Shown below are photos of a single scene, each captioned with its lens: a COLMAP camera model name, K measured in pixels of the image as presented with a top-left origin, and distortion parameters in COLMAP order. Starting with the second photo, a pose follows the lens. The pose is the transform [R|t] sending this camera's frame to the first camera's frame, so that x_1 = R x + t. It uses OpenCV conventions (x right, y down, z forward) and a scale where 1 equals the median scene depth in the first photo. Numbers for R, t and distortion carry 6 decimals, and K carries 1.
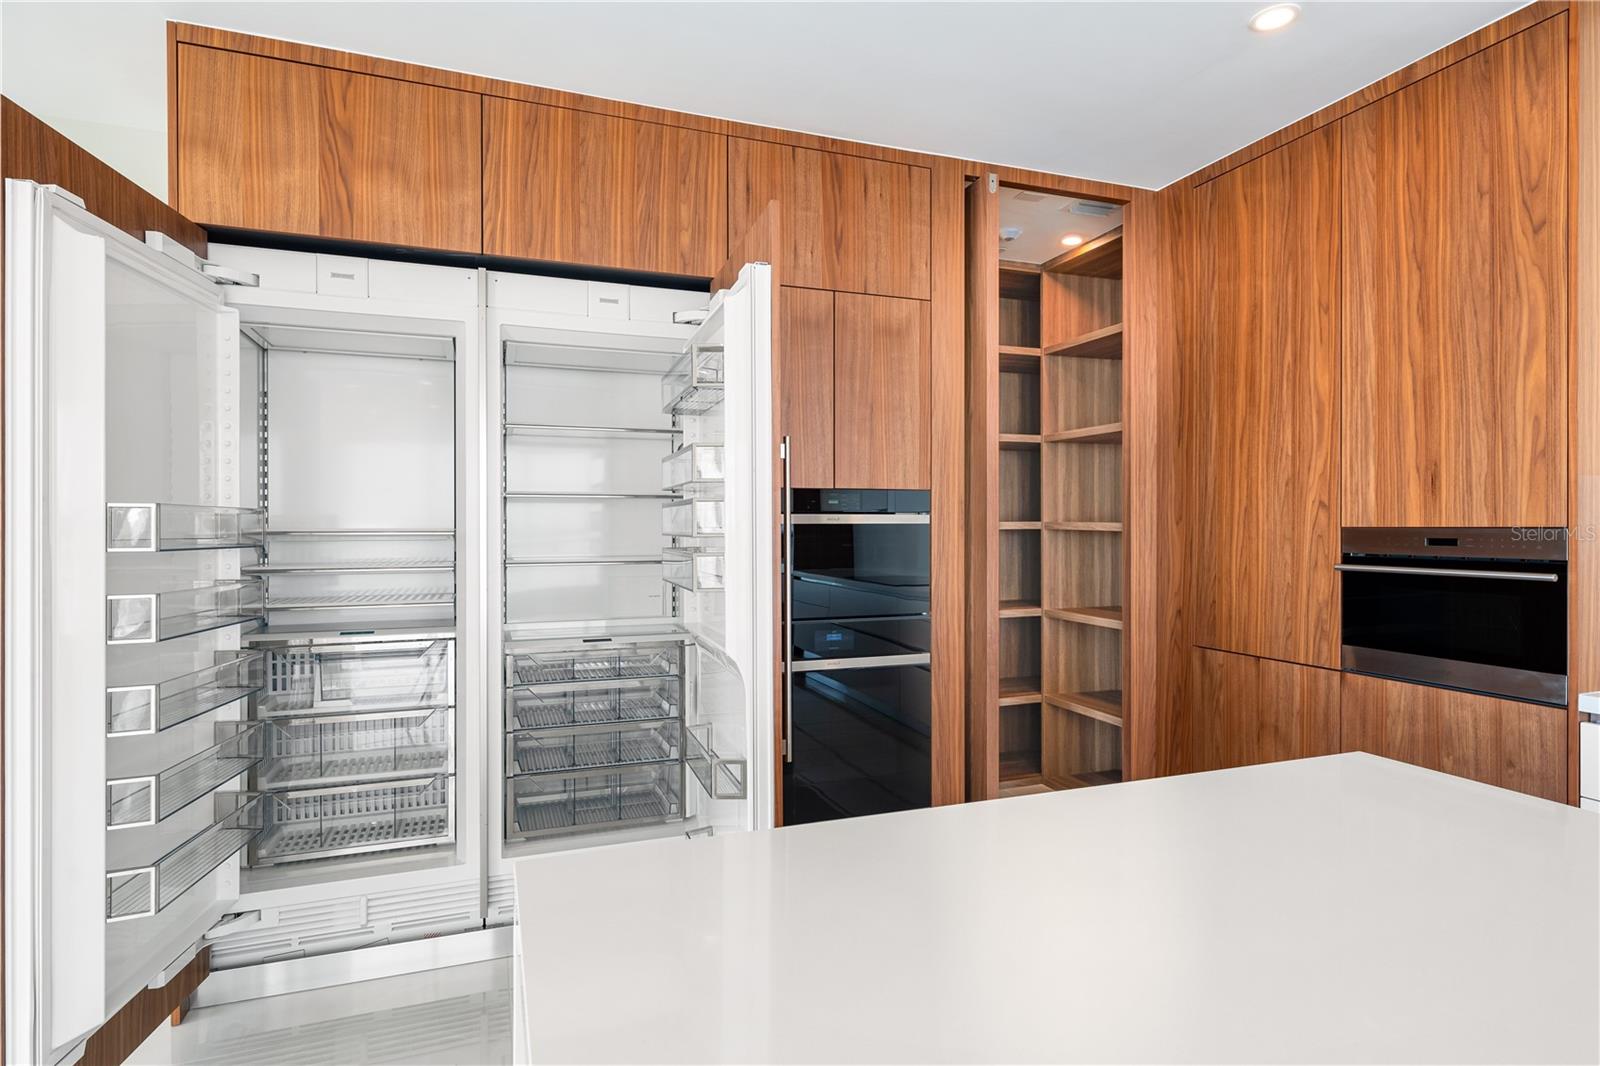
lens RADIAL K [[849.5, 0, 802.1], [0, 849.5, 525.8], [0, 0, 1]] dist [0.003354, 0.001999]
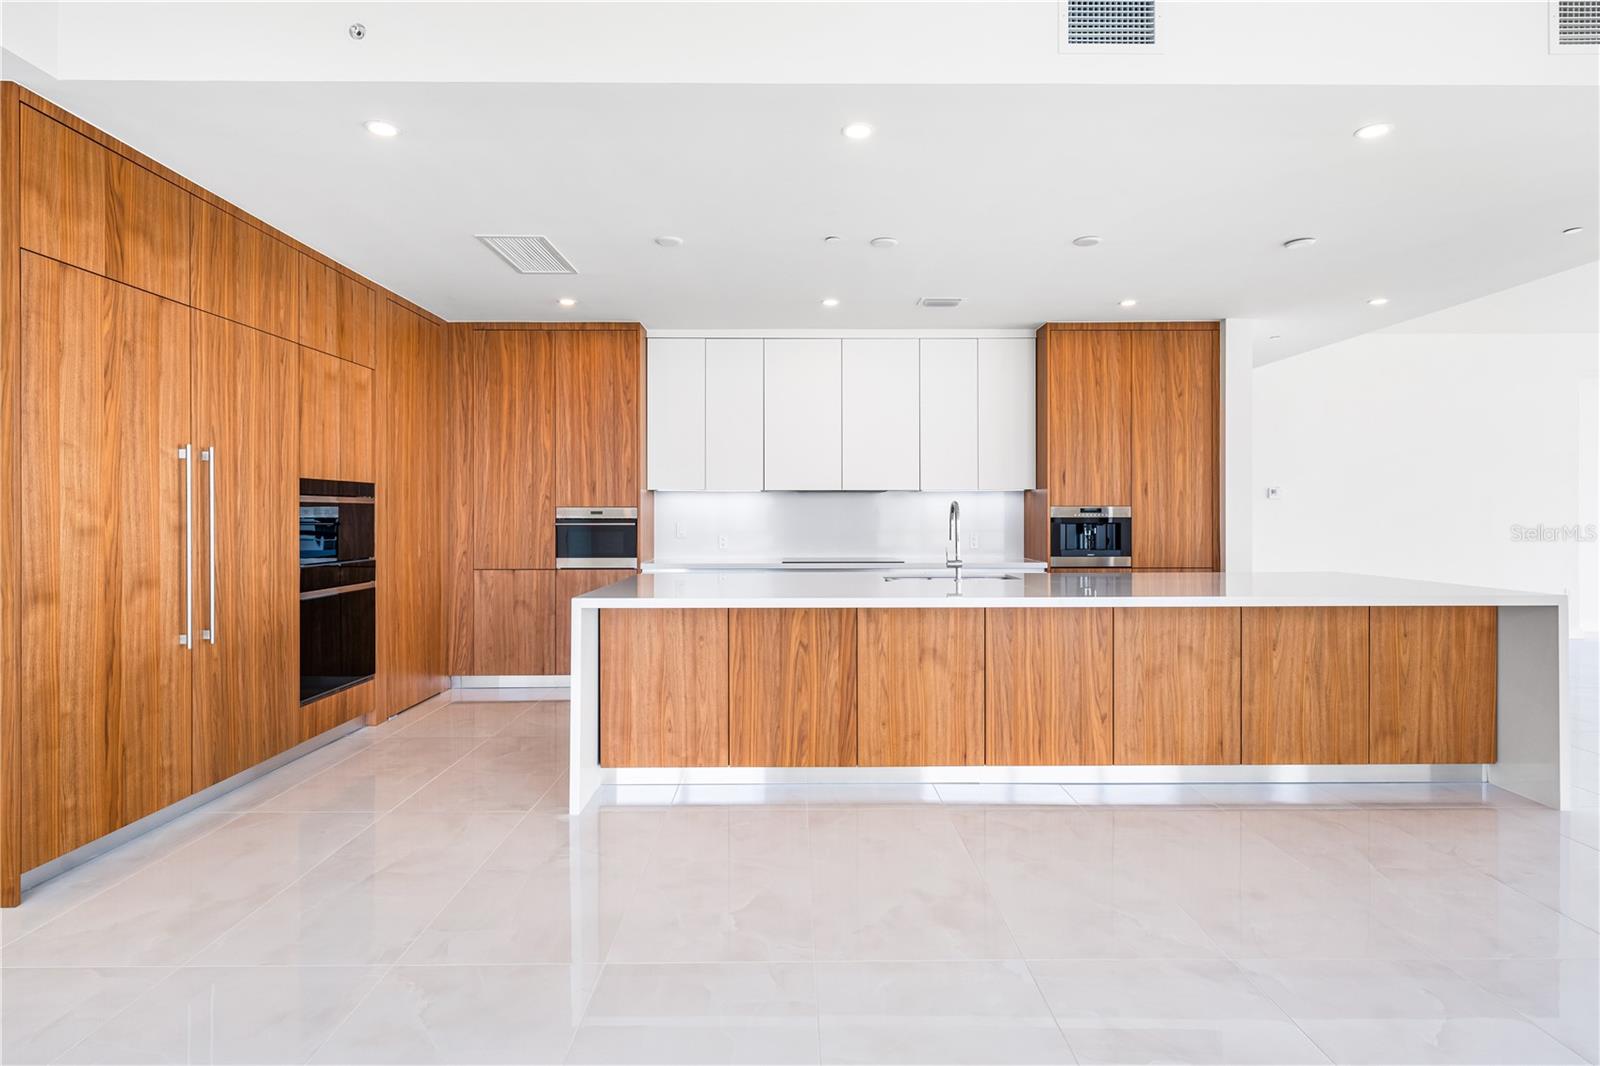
lens RADIAL K [[821.1, 0, 800.1], [0, 821.1, 514.1], [0, 0, 1]] dist [-0.001351, -0.000575]
pose [[0.343476, 0.001481, 0.939160, -1.298131], [0.001528, 0.999997, -0.002136, 0.027737], [-0.939160, 0.002169, 0.343472, -0.409760]]
